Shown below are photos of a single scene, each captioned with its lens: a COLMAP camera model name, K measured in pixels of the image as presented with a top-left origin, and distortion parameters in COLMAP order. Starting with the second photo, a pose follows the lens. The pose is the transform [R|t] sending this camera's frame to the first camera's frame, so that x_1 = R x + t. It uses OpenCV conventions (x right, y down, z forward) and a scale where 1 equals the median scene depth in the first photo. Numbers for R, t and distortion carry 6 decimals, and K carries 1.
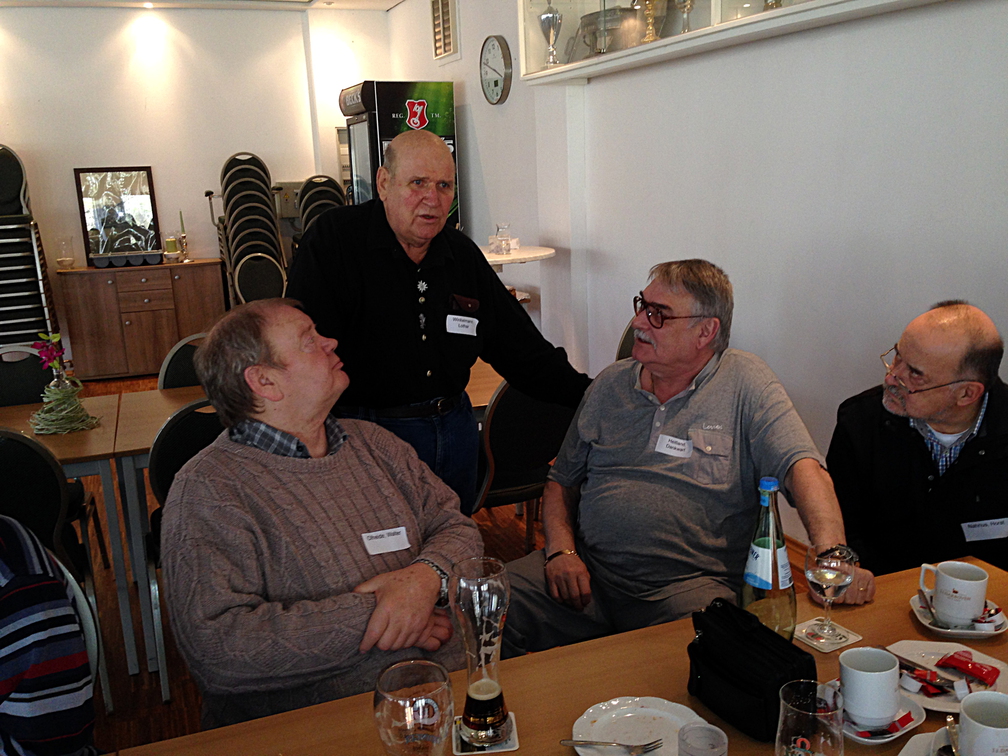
lens RADIAL K [[962.5, 0, 503.9], [0, 962.5, 381.1], [0, 0, 1]] dist [0.060728, 0.000000]
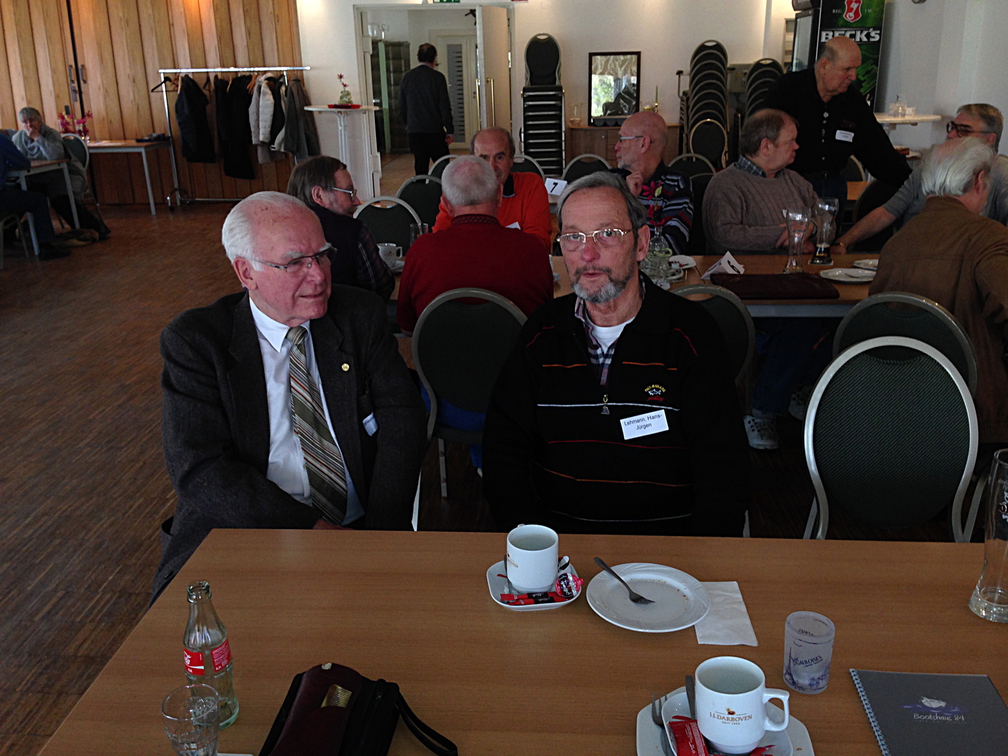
lens RADIAL K [[962.5, 0, 499.6], [0, 962.5, 374.1], [0, 0, 1]] dist [0.060728, 0.000000]
pose [[0.910365, 0.144827, -0.387634, 0.048078], [-0.103228, 0.986621, 0.126185, 0.074432], [0.400723, -0.074860, 0.913136, -0.353275]]
